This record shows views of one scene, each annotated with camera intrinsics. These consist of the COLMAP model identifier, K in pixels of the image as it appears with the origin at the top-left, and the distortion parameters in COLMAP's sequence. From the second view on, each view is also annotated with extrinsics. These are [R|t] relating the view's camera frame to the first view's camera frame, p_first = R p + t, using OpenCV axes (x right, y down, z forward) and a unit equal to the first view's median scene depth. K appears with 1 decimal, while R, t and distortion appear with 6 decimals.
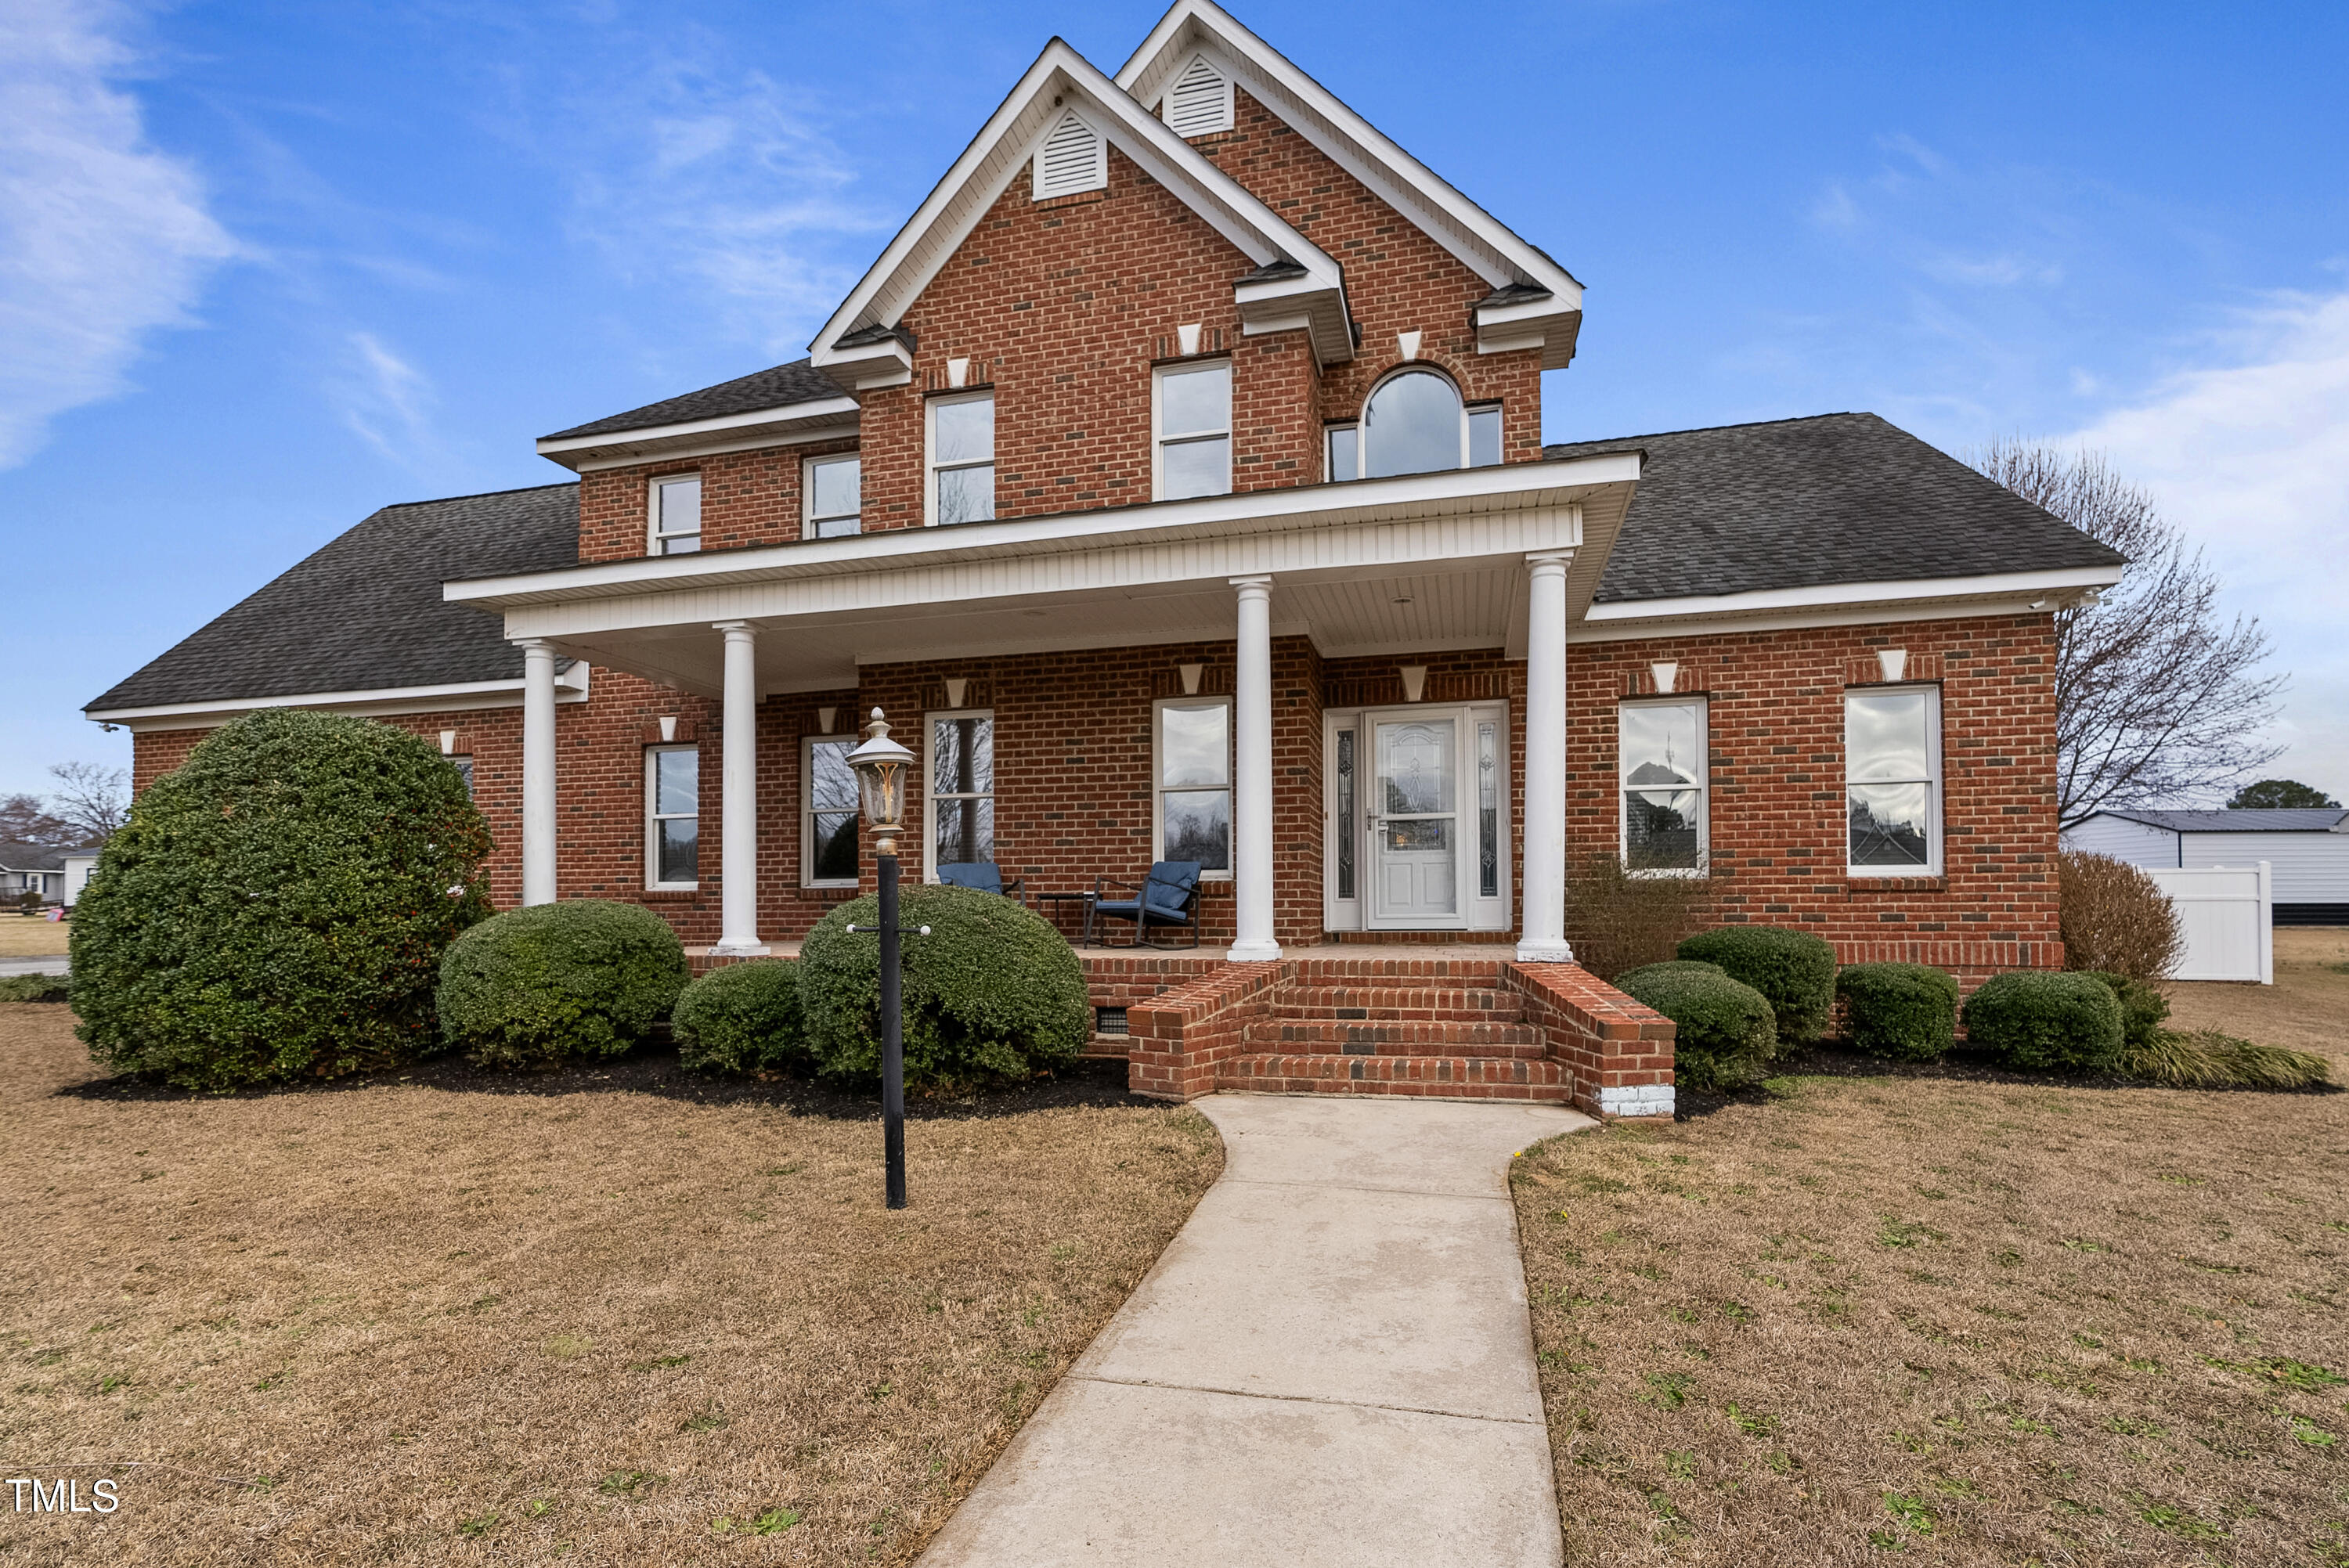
lens RADIAL K [[1079.8, 0, 1181.8], [0, 1079.8, 901.2], [0, 0, 1]] dist [-0.002079, 0.000574]
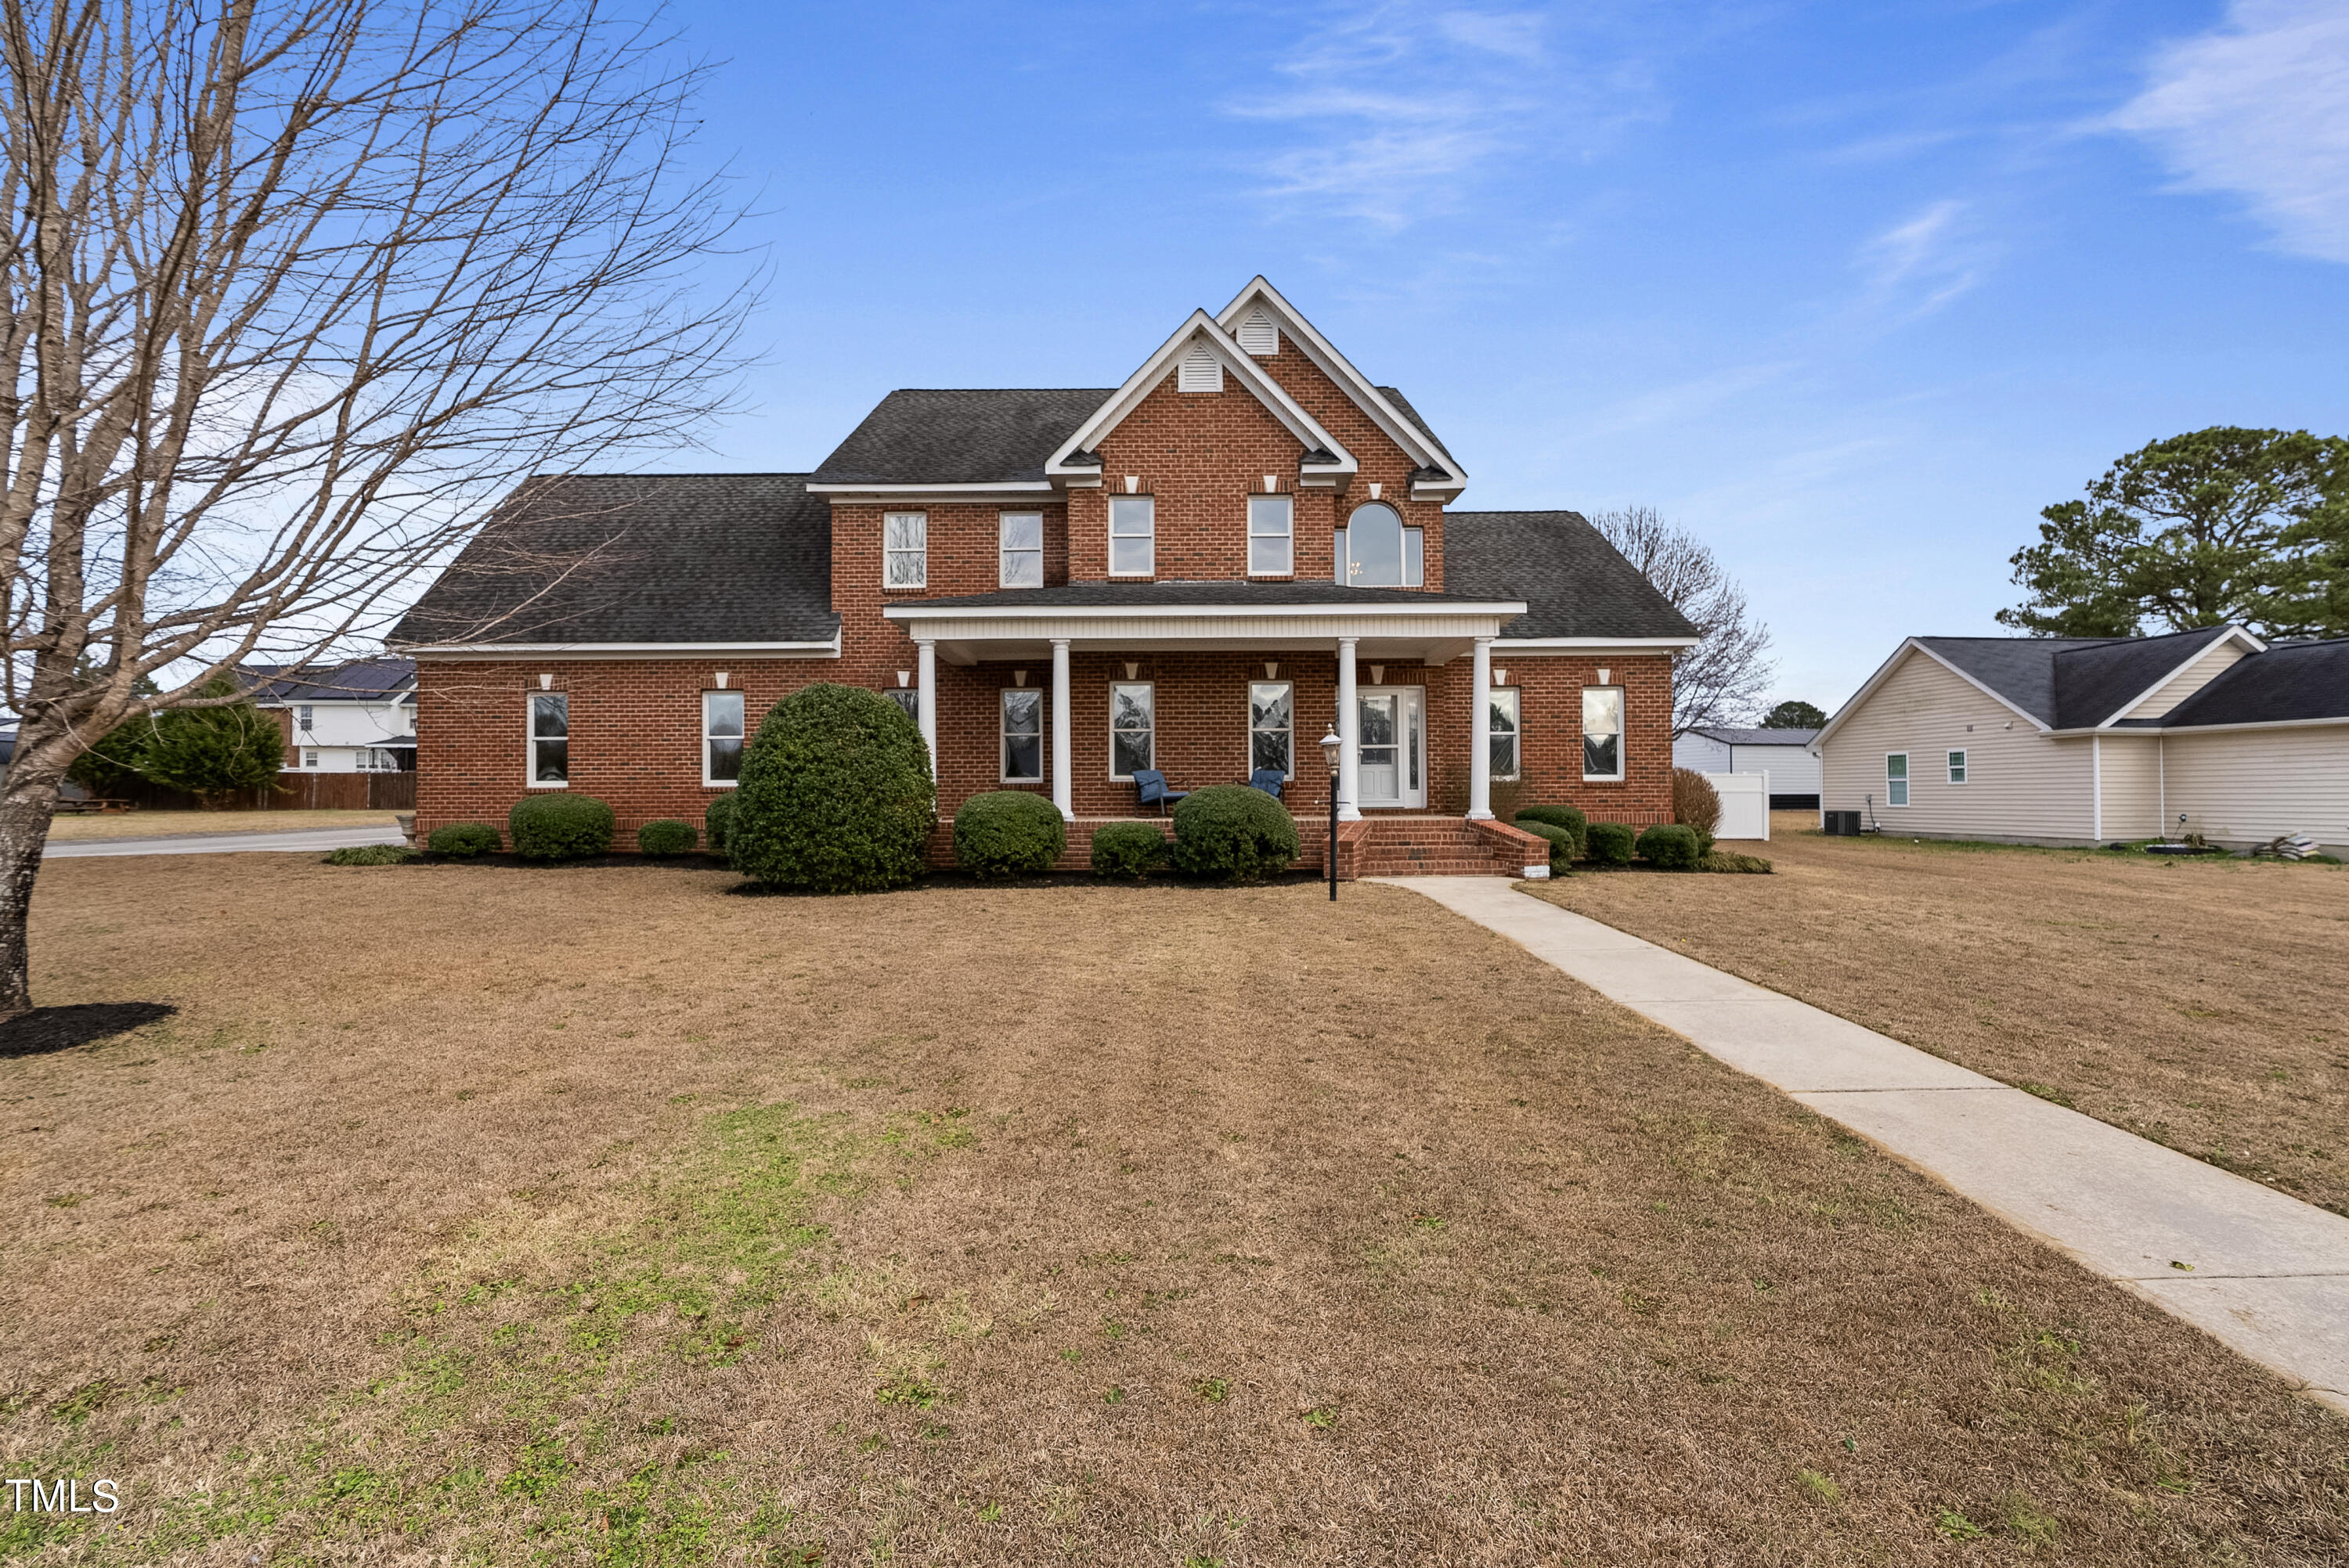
lens RADIAL K [[1079.8, 0, 1173.6], [0, 1079.8, 799.2], [0, 0, 1]] dist [-0.002079, 0.000574]
pose [[0.964908, 0.000315, 0.262588, -0.616266], [-0.002163, 0.999975, 0.006748, -0.000079], [-0.262579, -0.007079, 0.964884, -0.704728]]
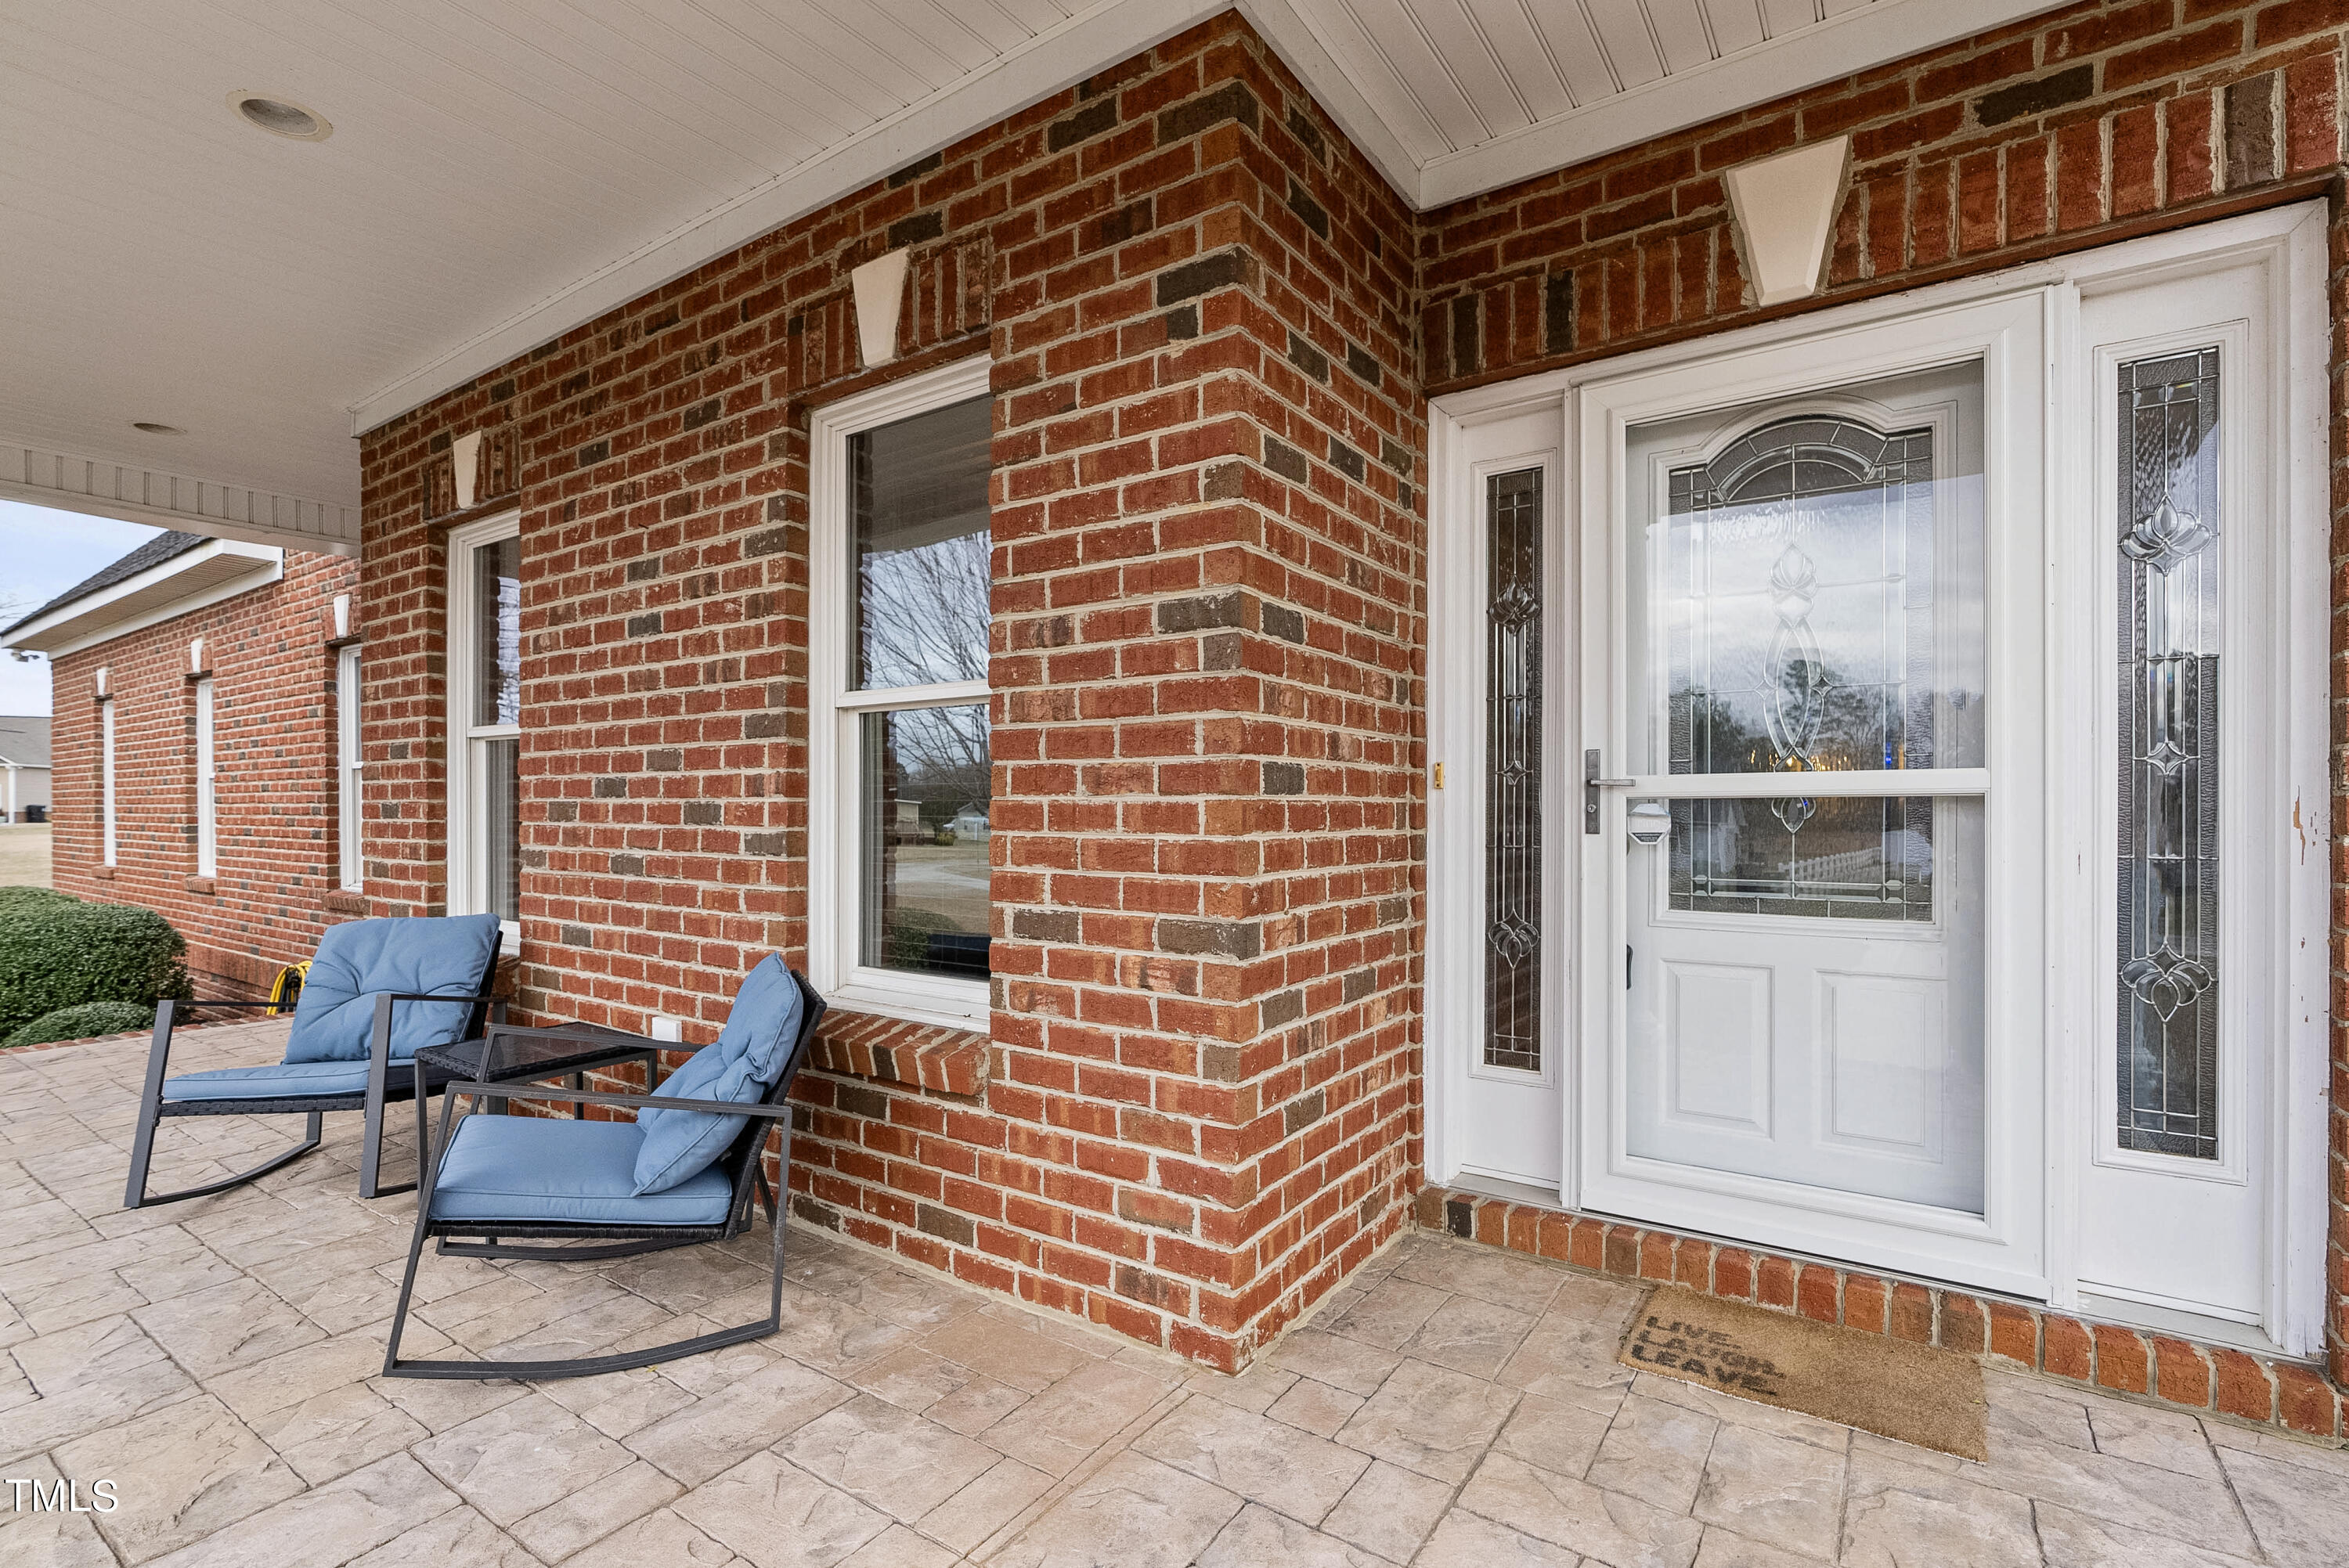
lens RADIAL K [[1079.8, 0, 1157.0], [0, 1079.8, 818.9], [0, 0, 1]] dist [-0.002079, 0.000574]
pose [[0.938451, 0.010146, -0.345264, 0.170989], [-0.003746, 0.999809, 0.019198, -0.076669], [0.345392, -0.016723, 0.938309, 0.739027]]
